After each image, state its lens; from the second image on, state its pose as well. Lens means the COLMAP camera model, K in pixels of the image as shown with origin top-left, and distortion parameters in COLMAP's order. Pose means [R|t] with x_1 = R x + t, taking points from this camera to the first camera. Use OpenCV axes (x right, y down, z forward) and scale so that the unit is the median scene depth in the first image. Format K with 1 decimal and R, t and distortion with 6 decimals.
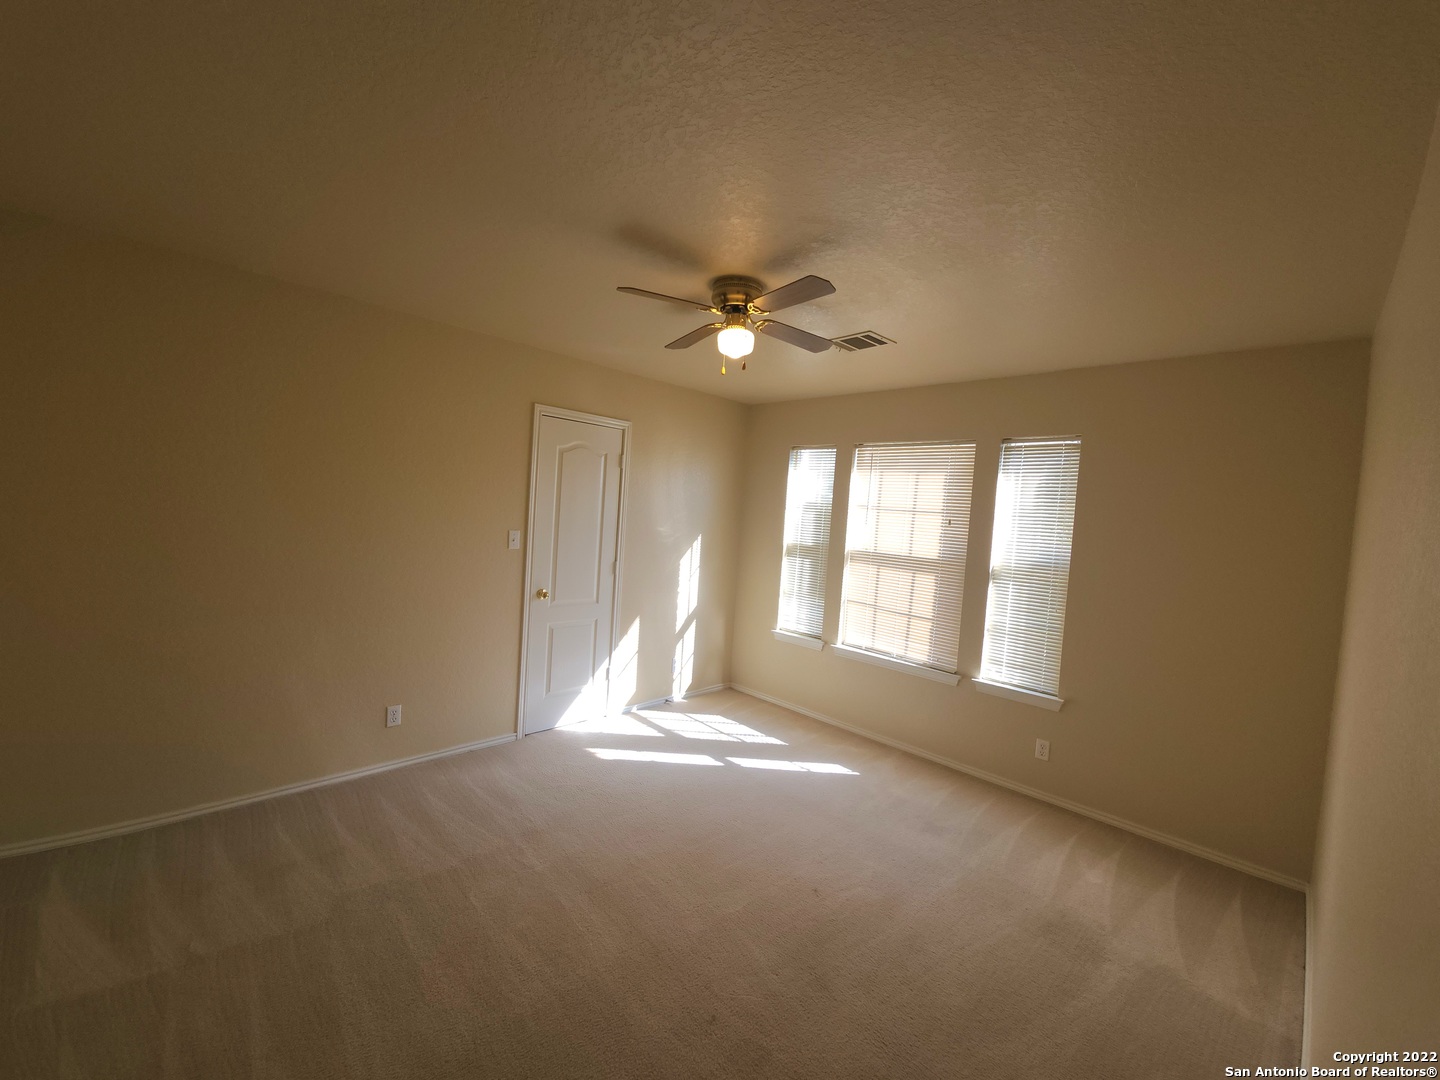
lens RADIAL K [[585.8, 0, 720.0], [0, 585.8, 540.0], [0, 0, 1]] dist [0.000536, -0.007292]
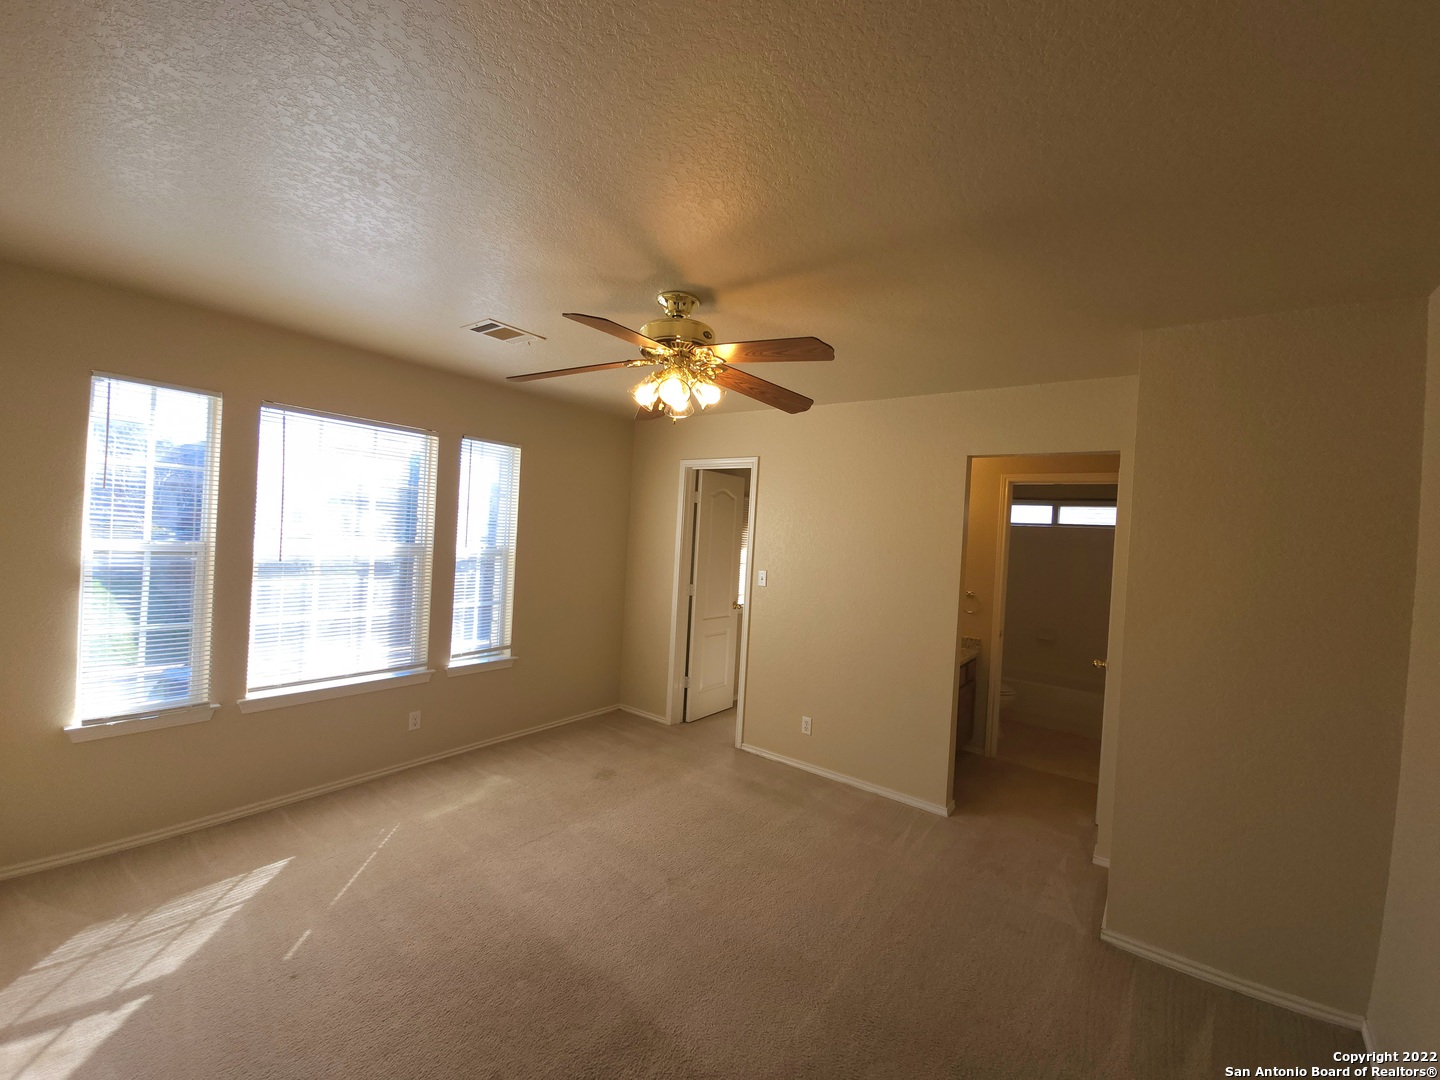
lens RADIAL K [[585.8, 0, 720.0], [0, 585.8, 540.0], [0, 0, 1]] dist [0.000536, -0.007292]
pose [[-0.146783, -0.080739, 0.985868, -0.624687], [-0.008594, 0.996730, 0.080349, -0.070113], [-0.989131, 0.003321, -0.146997, 0.669291]]
